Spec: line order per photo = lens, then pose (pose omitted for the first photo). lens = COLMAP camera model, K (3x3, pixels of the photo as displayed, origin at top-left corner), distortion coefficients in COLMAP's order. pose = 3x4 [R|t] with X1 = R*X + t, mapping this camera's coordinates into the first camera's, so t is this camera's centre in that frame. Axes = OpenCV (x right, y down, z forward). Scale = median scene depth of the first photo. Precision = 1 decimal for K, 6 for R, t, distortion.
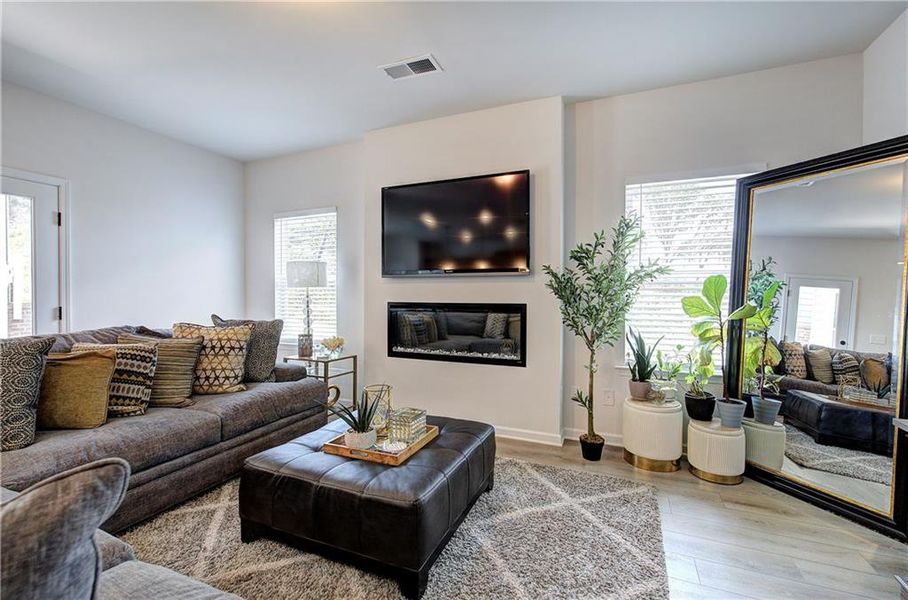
lens RADIAL K [[391.6, 0, 461.8], [0, 391.6, 299.5], [0, 0, 1]] dist [-0.004146, 0.002132]
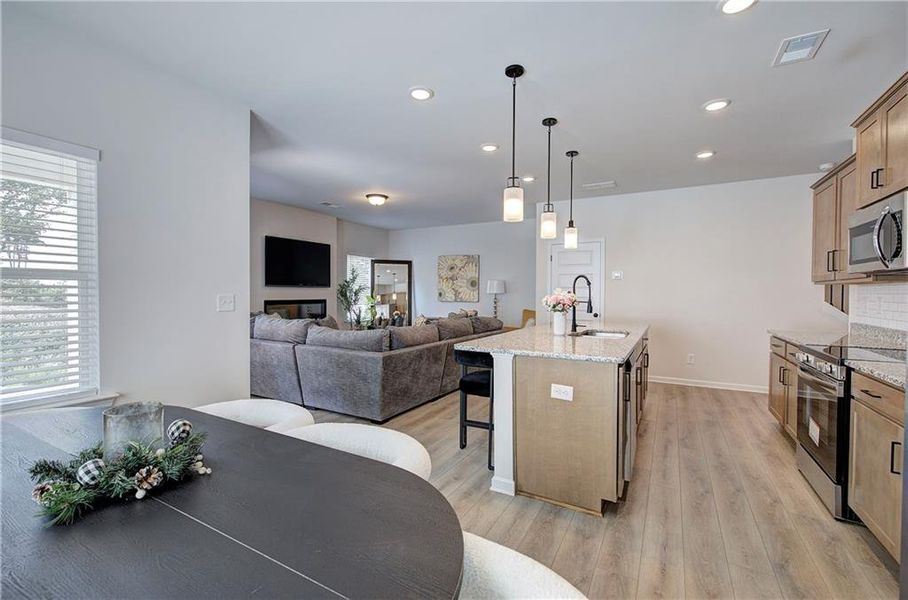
lens RADIAL K [[391.6, 0, 456.3], [0, 391.6, 299.1], [0, 0, 1]] dist [-0.004146, 0.002132]
pose [[0.118493, -0.016857, 0.992812, -2.373923], [0.016845, 0.999746, 0.014965, -0.014098], [-0.992812, 0.014950, 0.118747, -0.082647]]
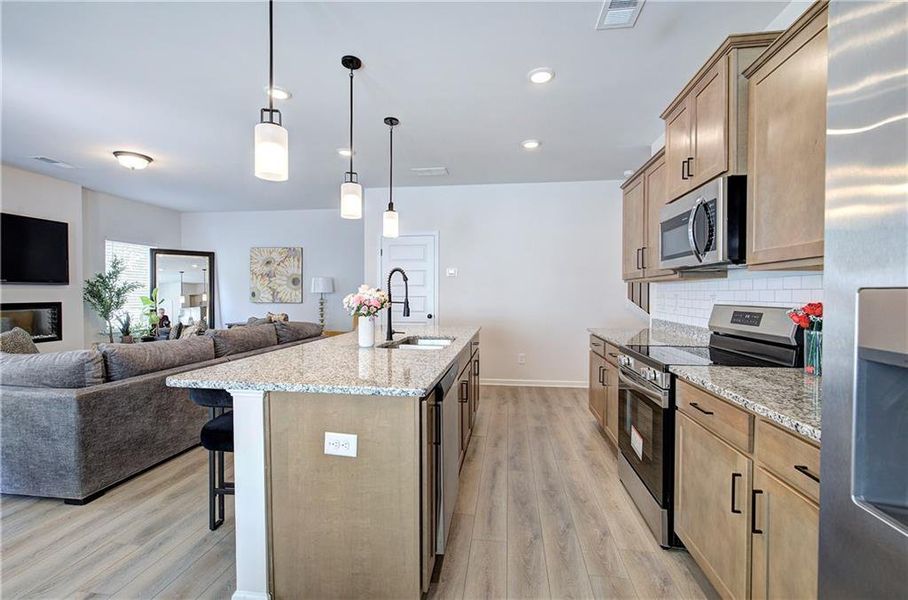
lens RADIAL K [[391.6, 0, 457.6], [0, 391.6, 298.5], [0, 0, 1]] dist [-0.004146, 0.002132]
pose [[-0.252648, -0.015465, 0.967435, -2.080418], [0.019379, 0.999591, 0.021040, -0.007306], [-0.967364, 0.024064, -0.252245, -0.227488]]
